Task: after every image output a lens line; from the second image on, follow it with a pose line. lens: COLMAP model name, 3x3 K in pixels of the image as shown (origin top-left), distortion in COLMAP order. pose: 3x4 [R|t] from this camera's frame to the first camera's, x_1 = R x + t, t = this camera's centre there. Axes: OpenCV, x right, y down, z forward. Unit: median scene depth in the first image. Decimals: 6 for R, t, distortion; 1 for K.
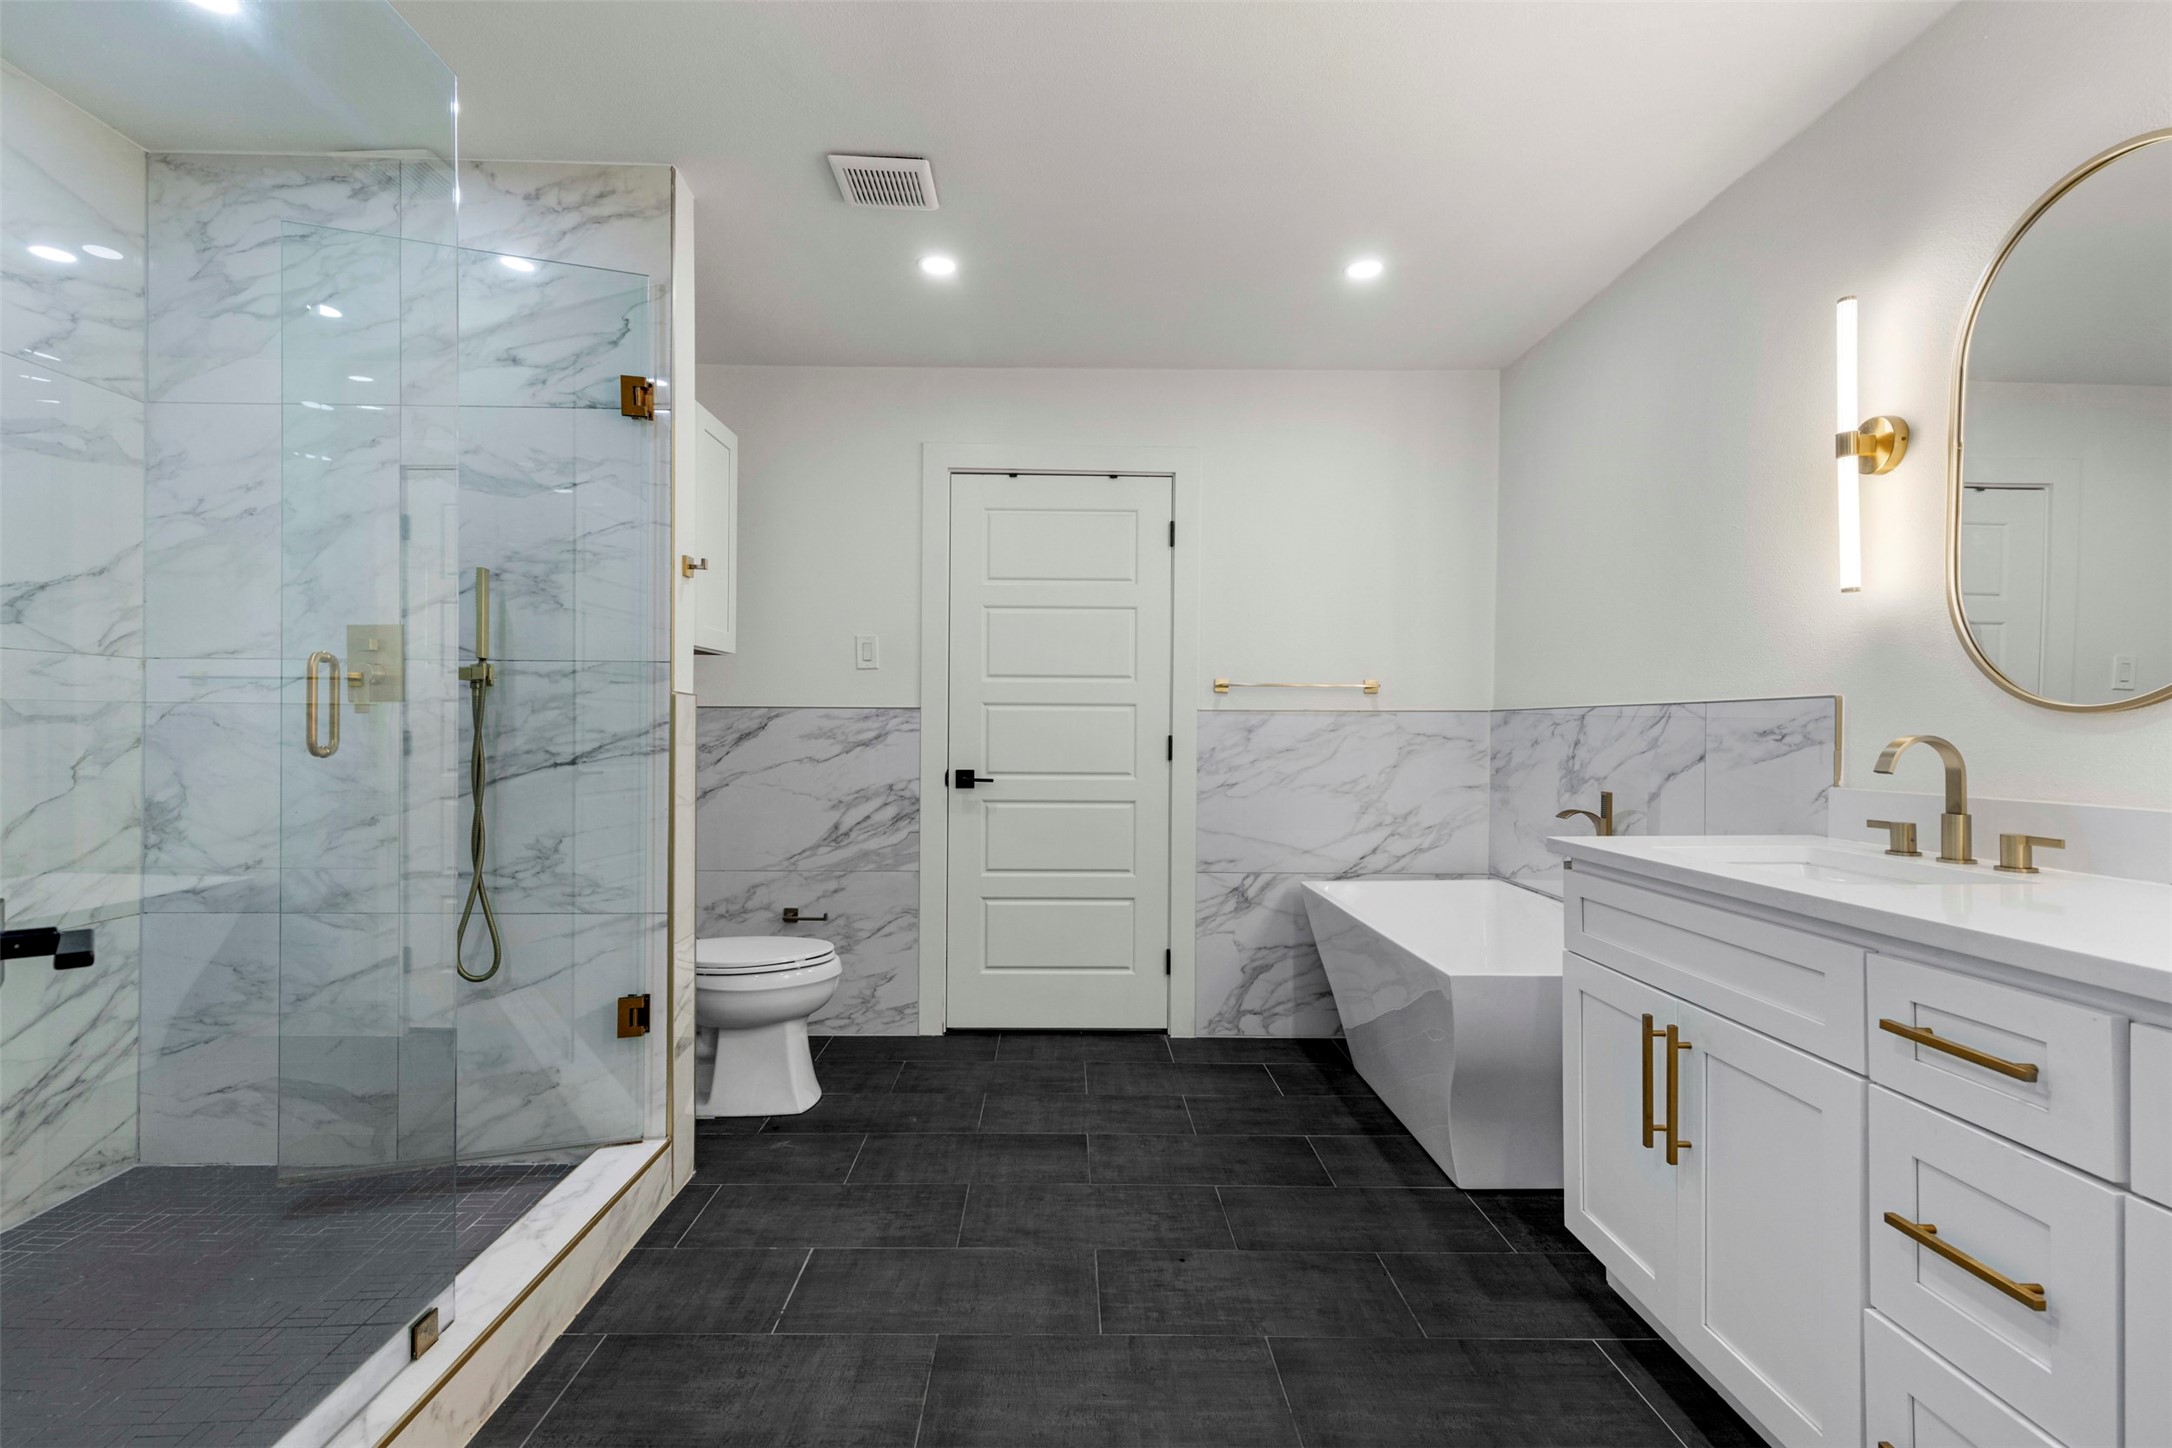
lens RADIAL K [[976.9, 0, 1086.0], [0, 976.9, 724.0], [0, 0, 1]] dist [0.003814, -0.000059]
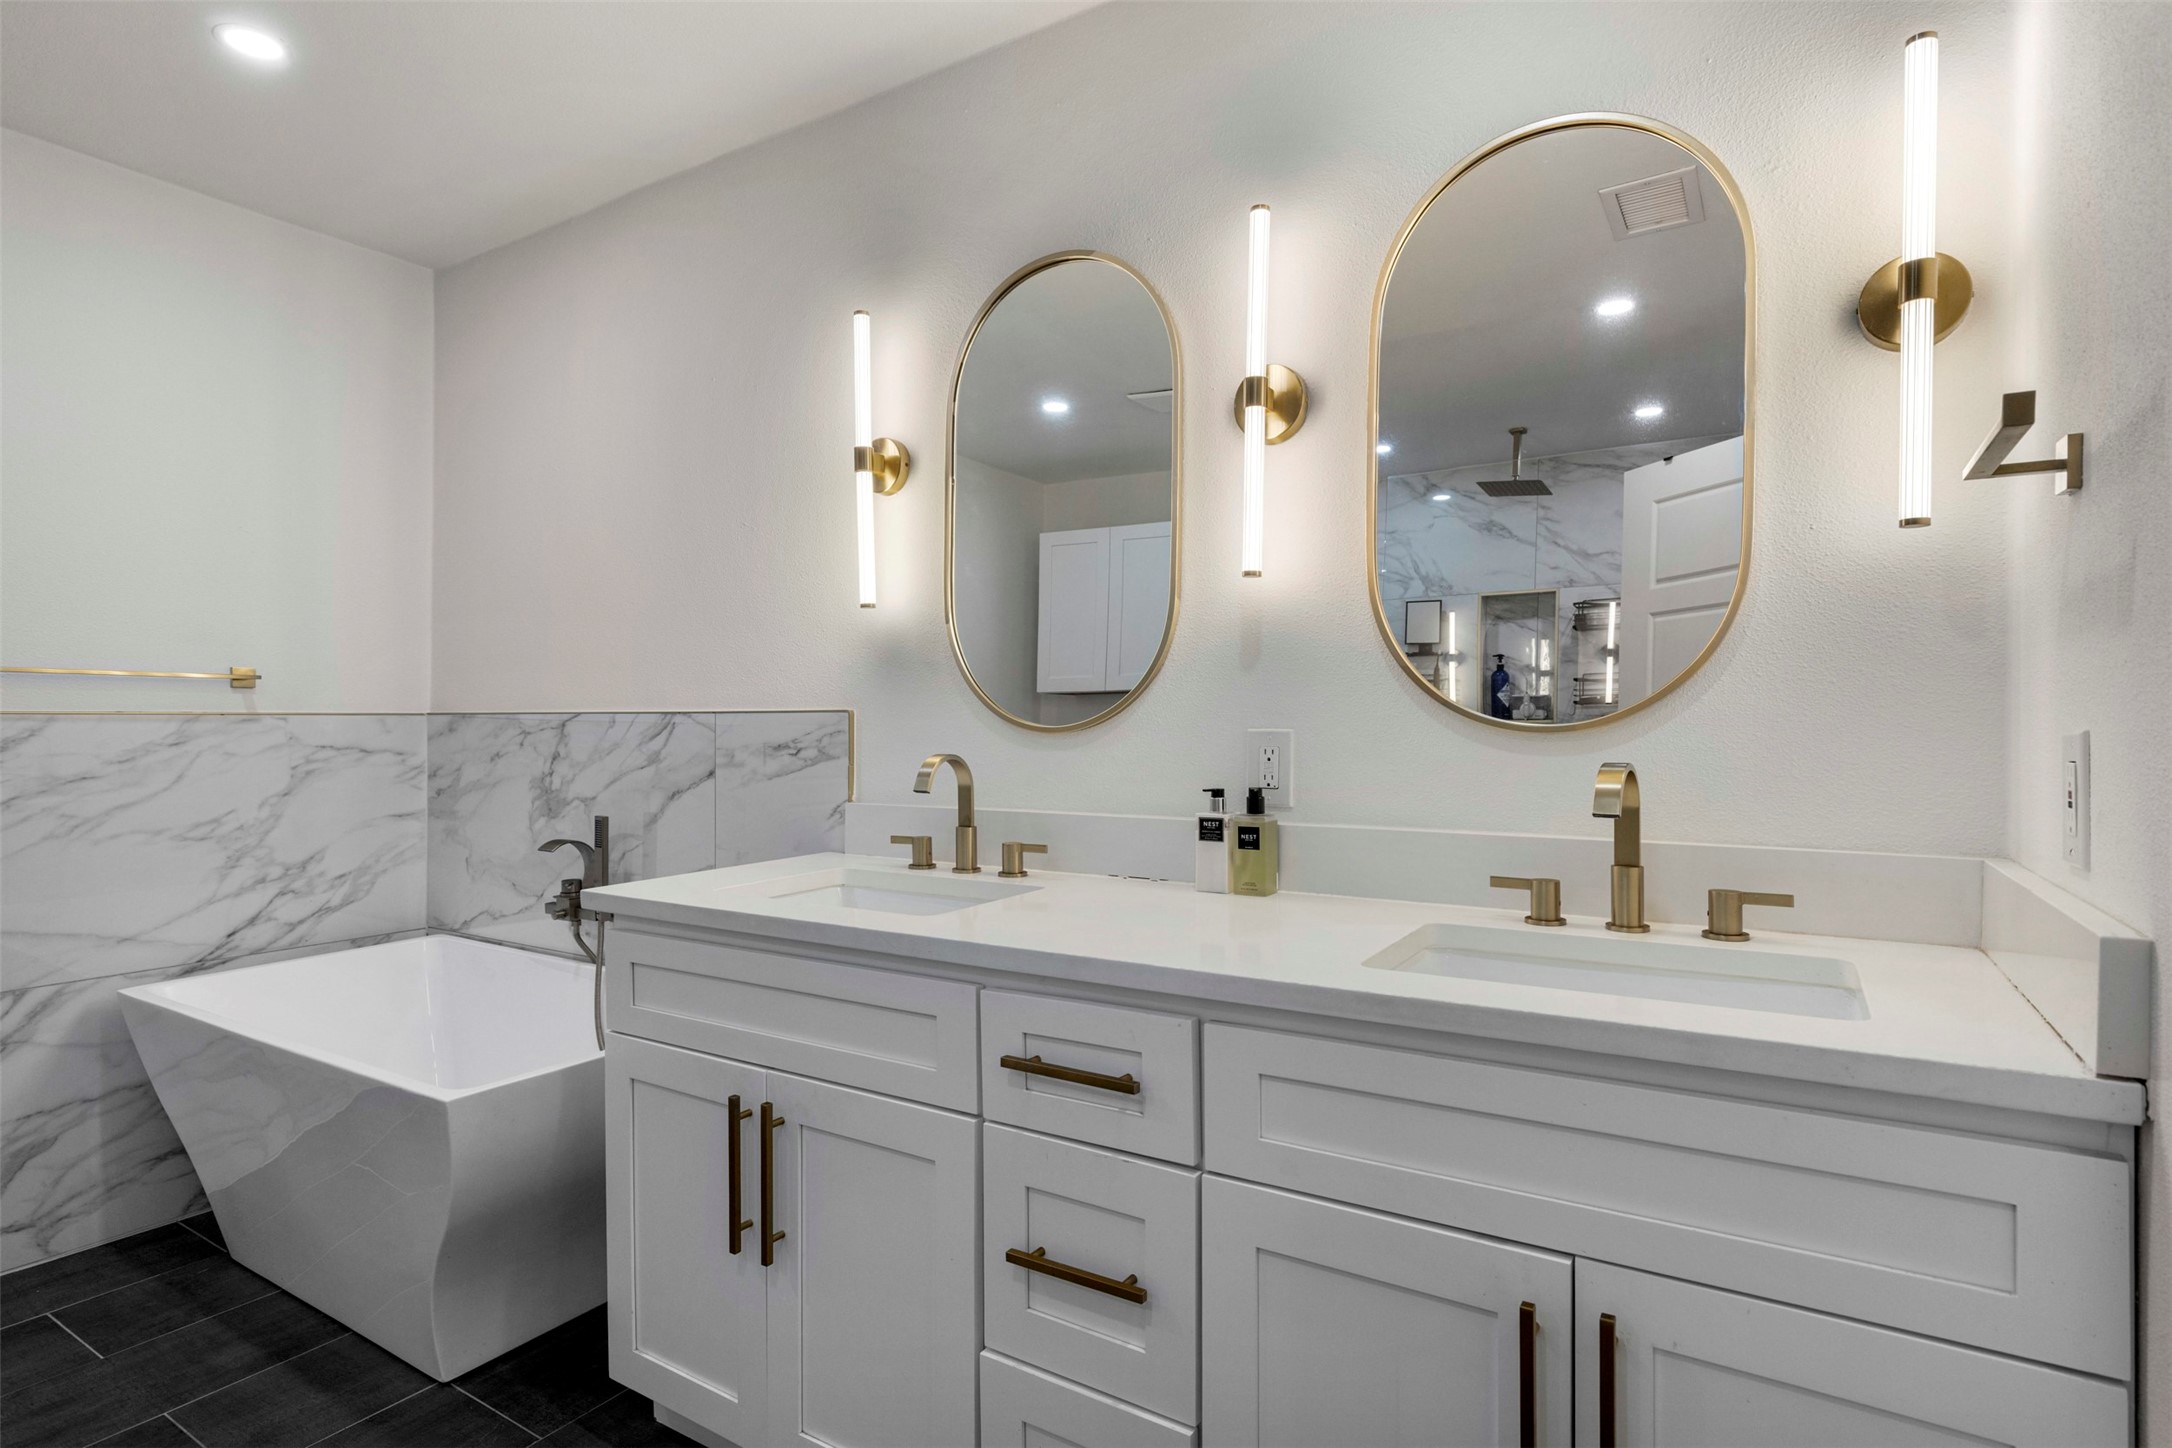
lens RADIAL K [[1107.8, 0, 1076.8], [0, 1107.8, 730.5], [0, 0, 1]] dist [0.003560, 0.000171]
pose [[0.560388, -0.010146, 0.828168, -0.032118], [-0.001385, 0.999912, 0.013188, -0.020491], [-0.828229, -0.008537, 0.560325, 0.153468]]
